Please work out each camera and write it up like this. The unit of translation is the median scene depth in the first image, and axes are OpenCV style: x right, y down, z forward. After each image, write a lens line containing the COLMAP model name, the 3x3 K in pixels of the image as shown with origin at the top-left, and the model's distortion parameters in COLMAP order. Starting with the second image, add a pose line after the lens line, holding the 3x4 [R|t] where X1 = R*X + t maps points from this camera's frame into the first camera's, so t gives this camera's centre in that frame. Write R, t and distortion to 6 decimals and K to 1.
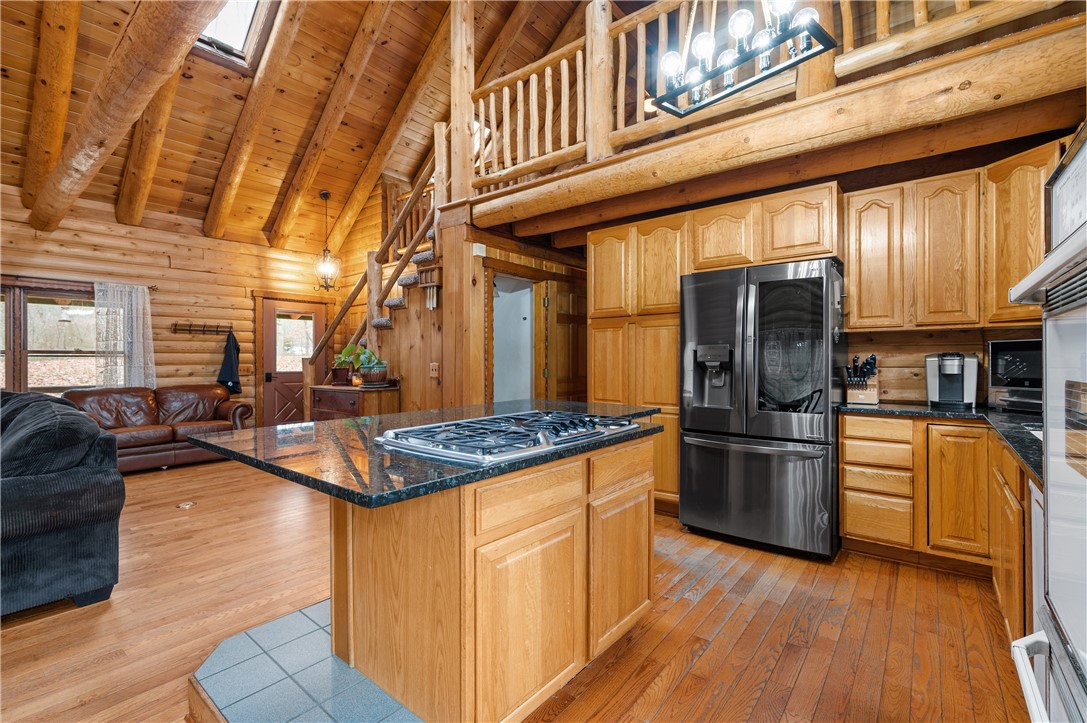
lens RADIAL K [[498.1, 0, 534.0], [0, 498.1, 360.8], [0, 0, 1]] dist [-0.003312, 0.001655]
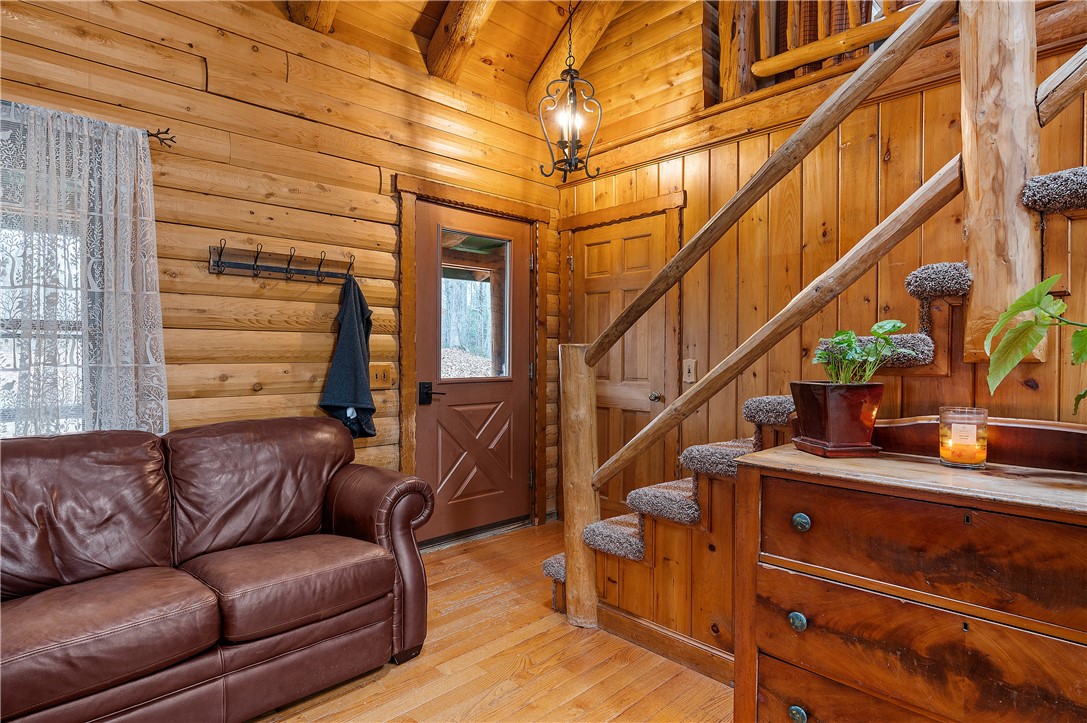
lens RADIAL K [[576.3, 0, 510.8], [0, 576.3, 356.2], [0, 0, 1]] dist [0.004776, -0.000452]
pose [[0.992256, 0.008321, -0.123930, -0.442442], [-0.007644, 0.999953, 0.005937, -0.000597], [0.123974, -0.004943, 0.992273, 0.589192]]
